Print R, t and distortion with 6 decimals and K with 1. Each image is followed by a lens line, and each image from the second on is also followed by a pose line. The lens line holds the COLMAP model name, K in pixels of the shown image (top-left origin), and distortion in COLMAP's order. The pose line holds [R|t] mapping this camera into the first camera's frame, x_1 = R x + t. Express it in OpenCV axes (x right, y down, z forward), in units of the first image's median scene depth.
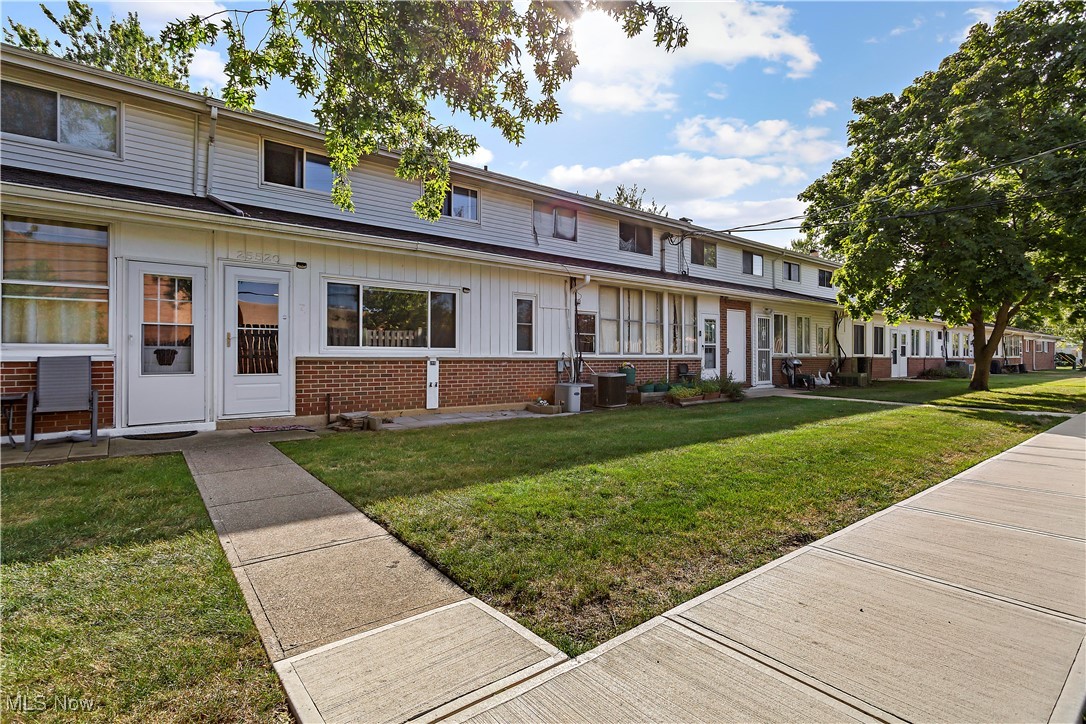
lens RADIAL K [[526.4, 0, 549.4], [0, 526.4, 355.3], [0, 0, 1]] dist [-0.003106, 0.001739]
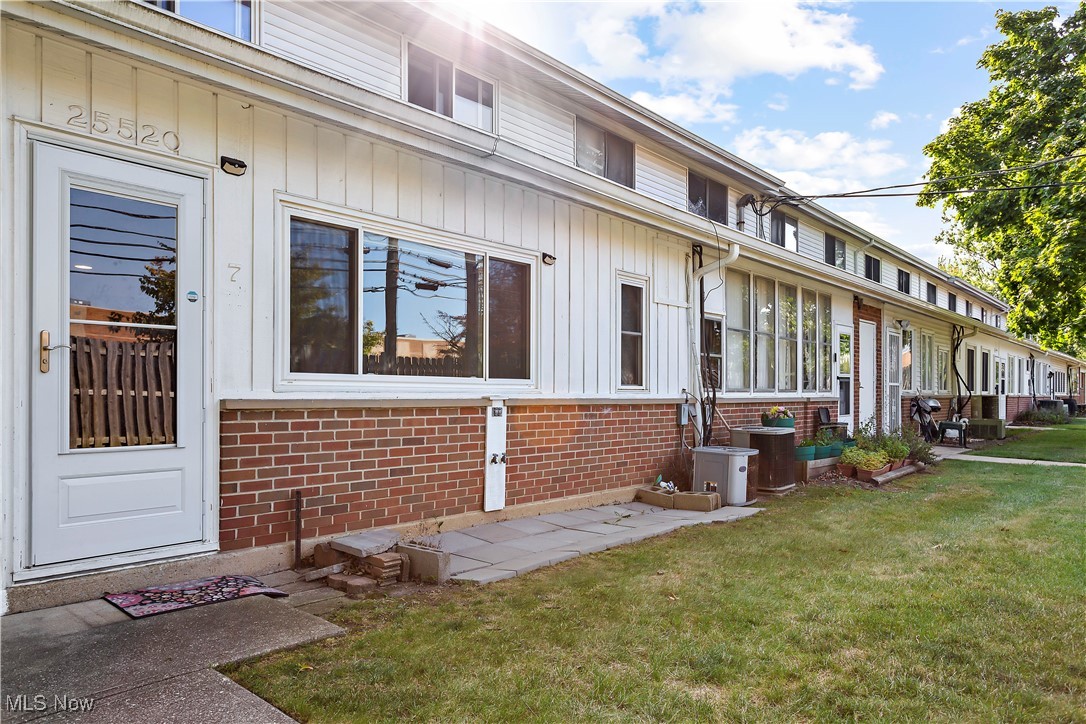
lens RADIAL K [[725.4, 0, 551.6], [0, 725.4, 395.1], [0, 0, 1]] dist [-0.002131, -0.002485]
pose [[0.984783, 0.003184, 0.173757, -0.273530], [-0.004713, 0.999954, 0.008386, -0.005150], [-0.173722, -0.009077, 0.984753, 0.352418]]
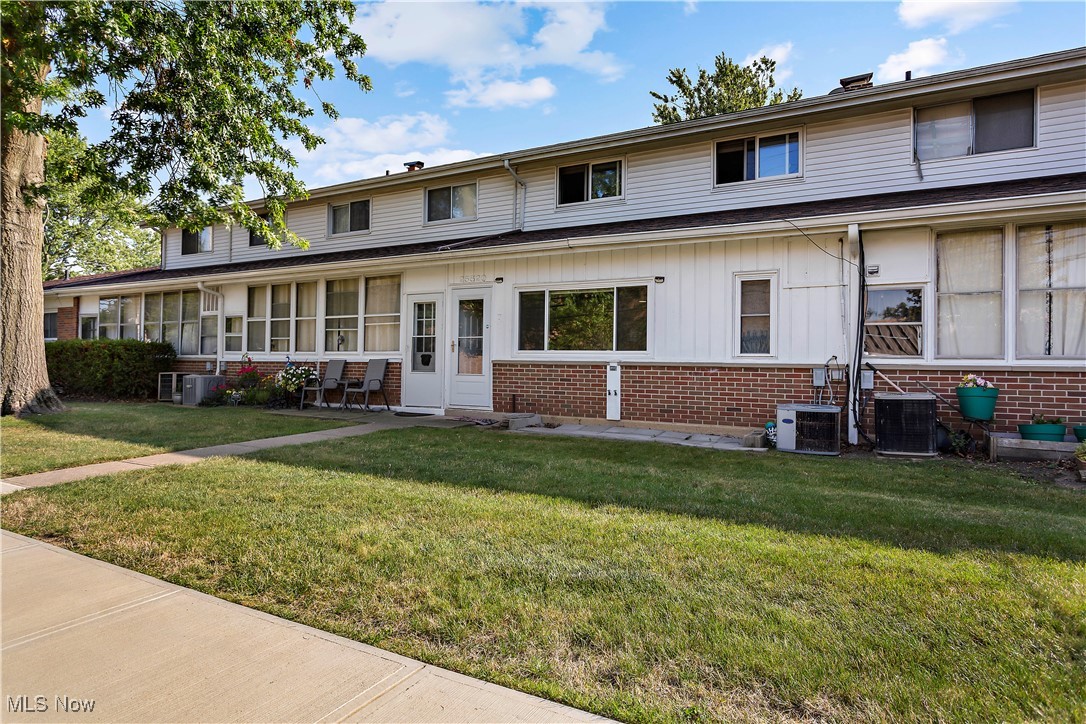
lens RADIAL K [[603.4, 0, 546.8], [0, 603.4, 363.0], [0, 0, 1]] dist [-0.000223, 0.001169]
pose [[0.384926, 0.000260, -0.922947, 0.640889], [-0.009875, 0.999944, -0.003837, 0.010663], [0.922894, 0.010591, 0.384907, 0.489878]]
